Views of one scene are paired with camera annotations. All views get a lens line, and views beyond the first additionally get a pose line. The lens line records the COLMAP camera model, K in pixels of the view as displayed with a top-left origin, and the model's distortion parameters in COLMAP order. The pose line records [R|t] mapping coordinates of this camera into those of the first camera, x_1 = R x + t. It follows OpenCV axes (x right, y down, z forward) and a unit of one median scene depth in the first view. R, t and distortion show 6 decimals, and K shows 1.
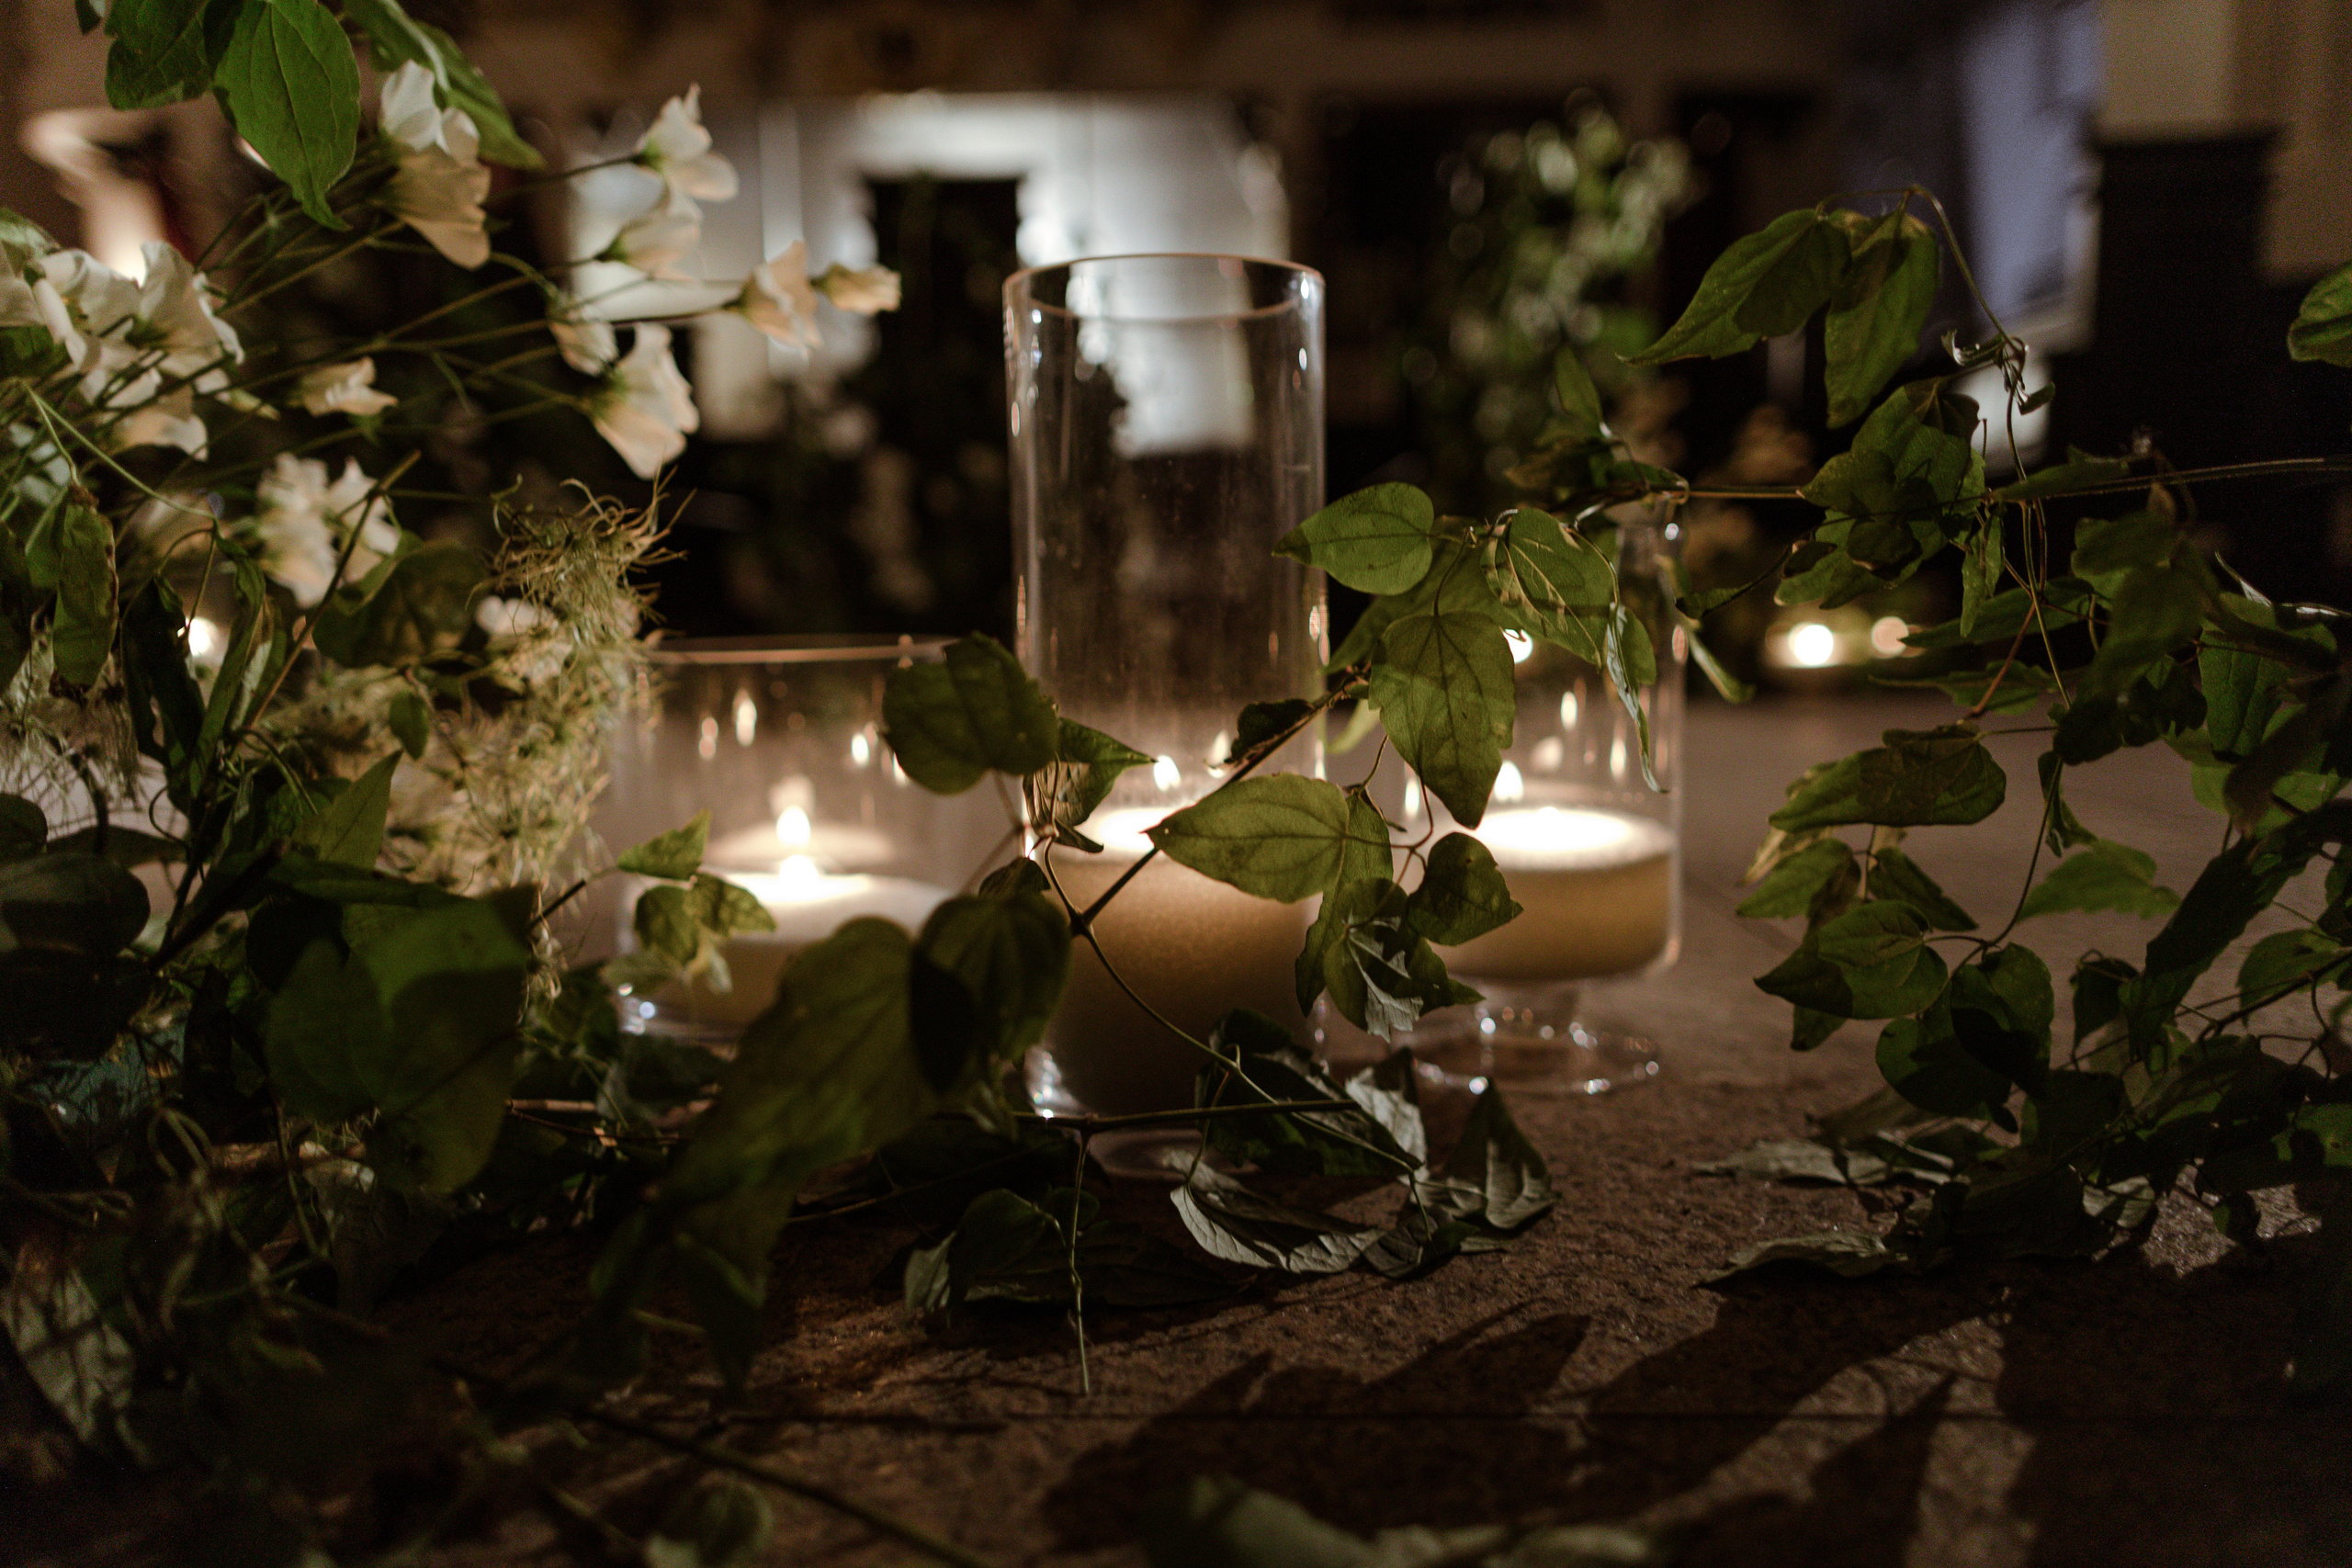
lens RADIAL K [[1606.0, 0, 1176.0], [0, 1606.0, 784.0], [0, 0, 1]] dist [0.027087, -0.000462]
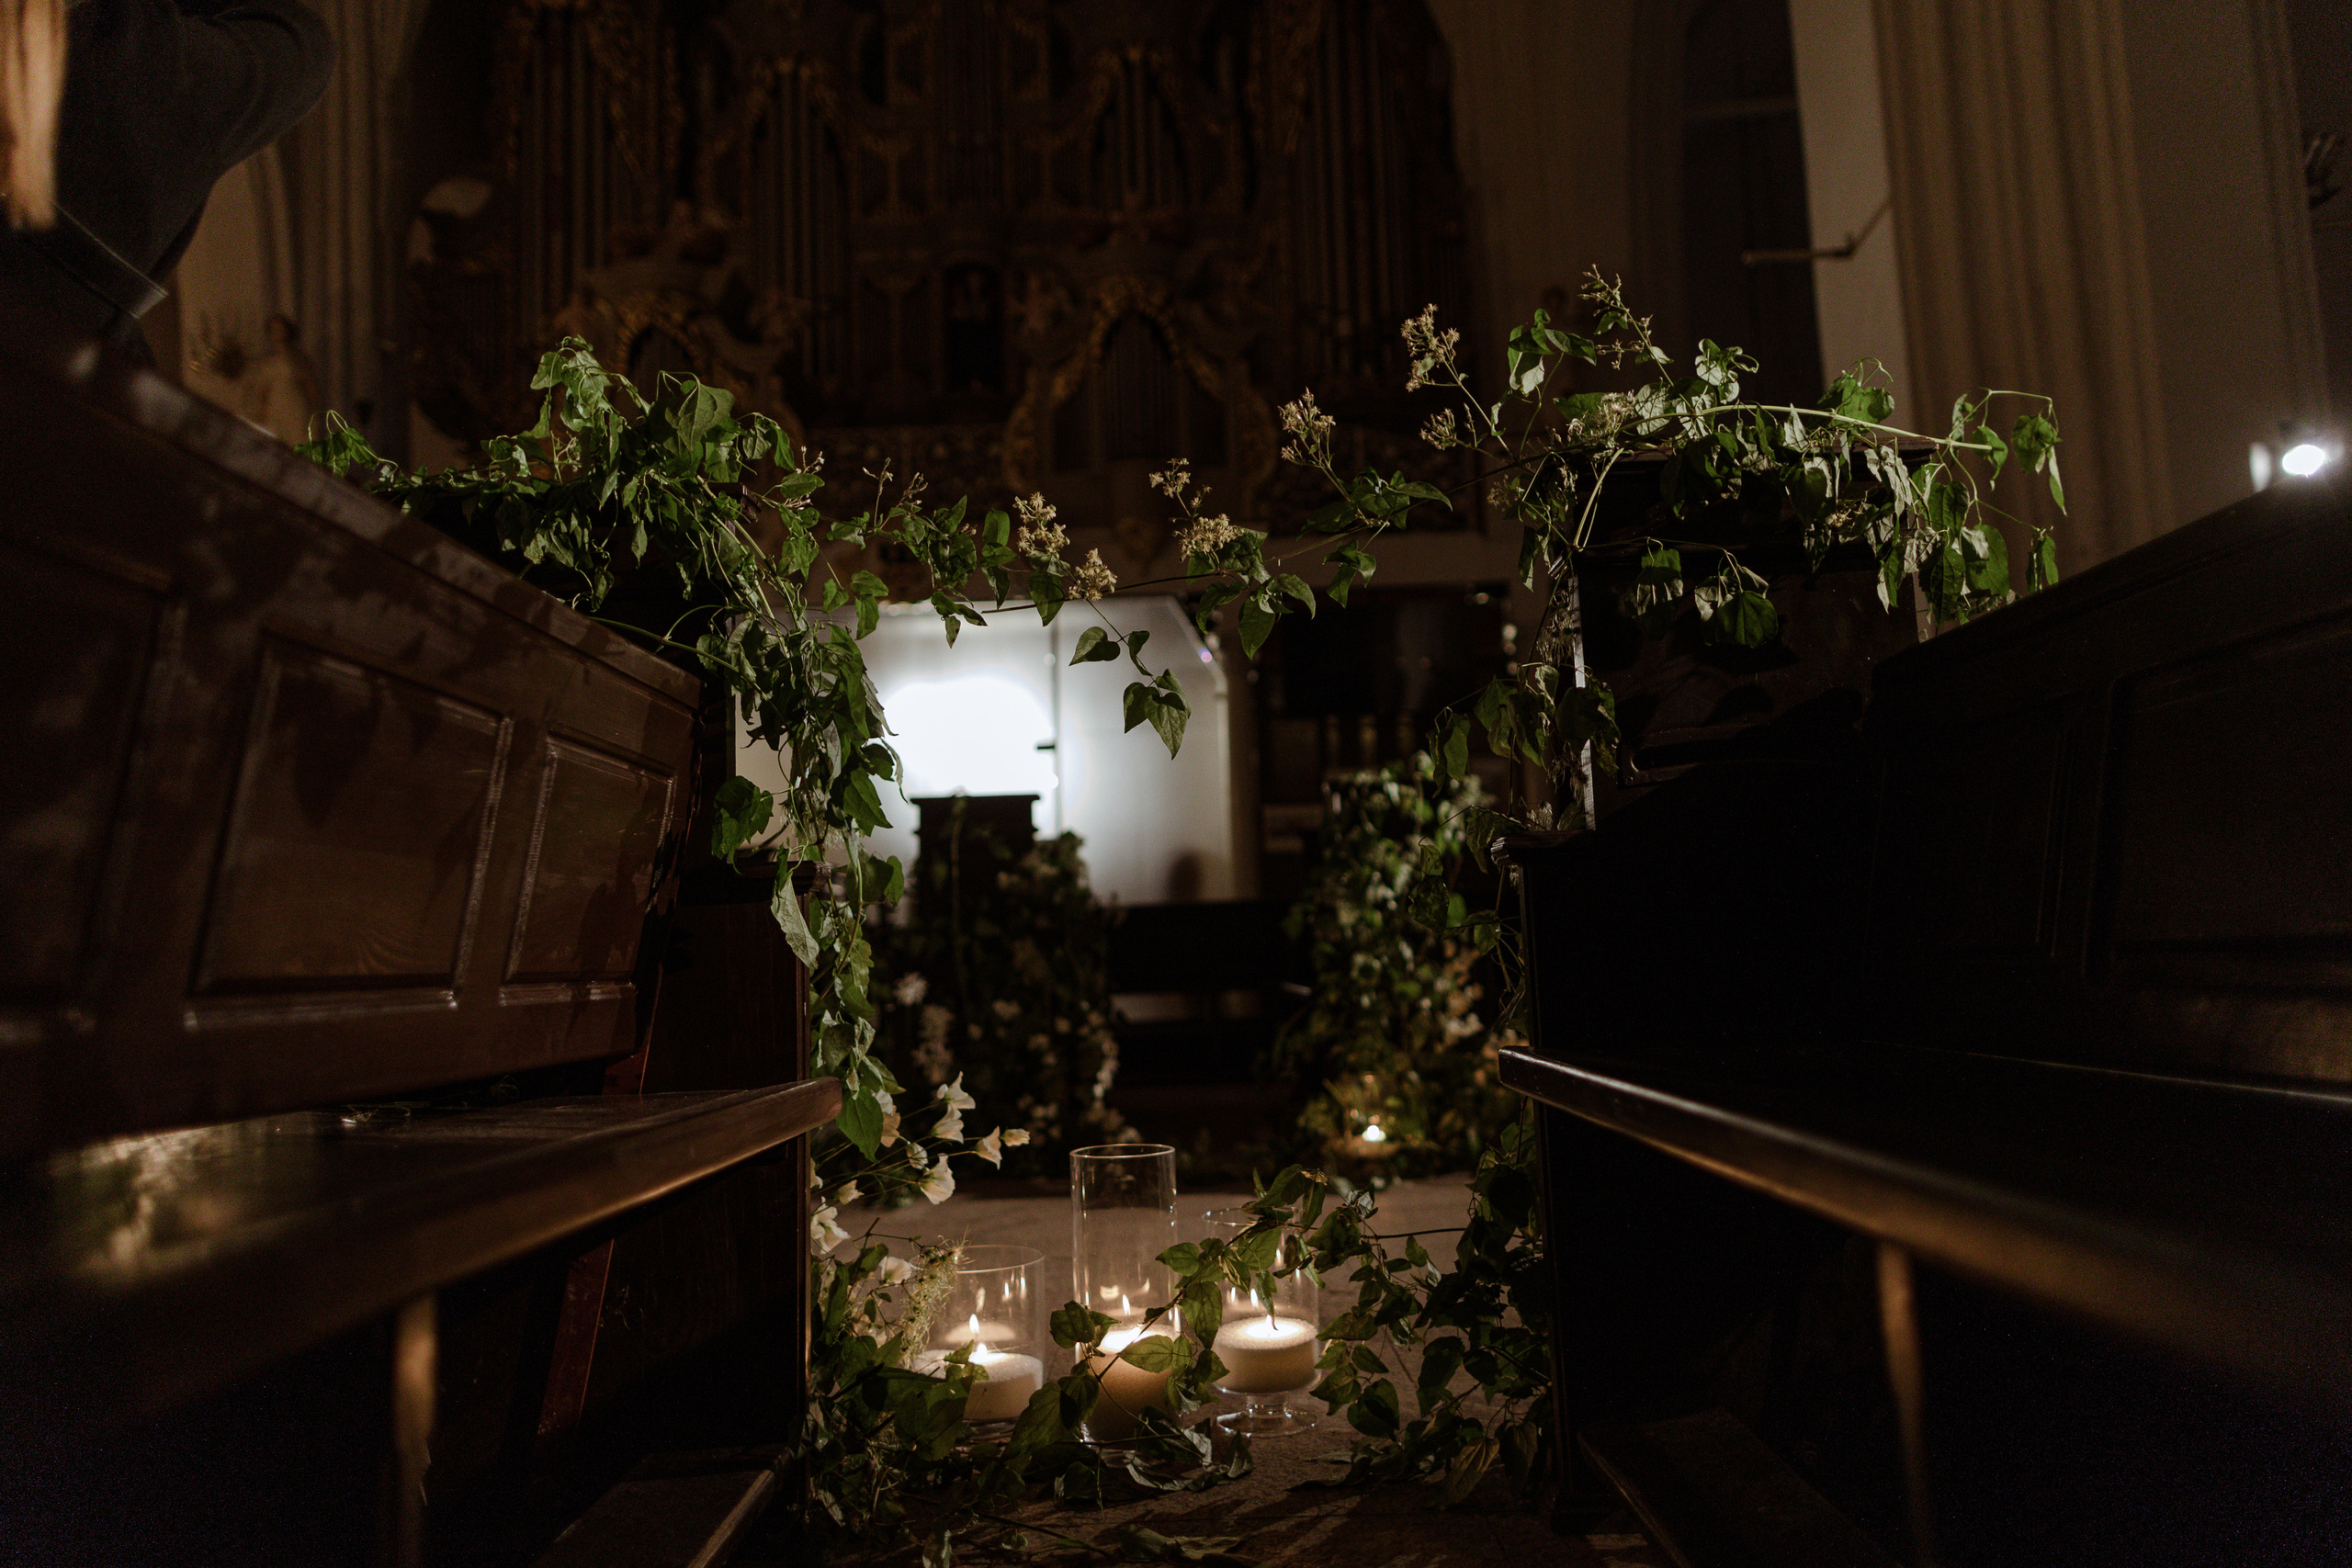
lens RADIAL K [[1606.0, 0, 1176.0], [0, 1606.0, 784.0], [0, 0, 1]] dist [0.027087, -0.000462]
pose [[0.999691, -0.016640, 0.018466, 0.058175], [0.020443, 0.972992, -0.229933, -0.330163], [-0.014141, 0.230239, 0.973031, -2.450489]]
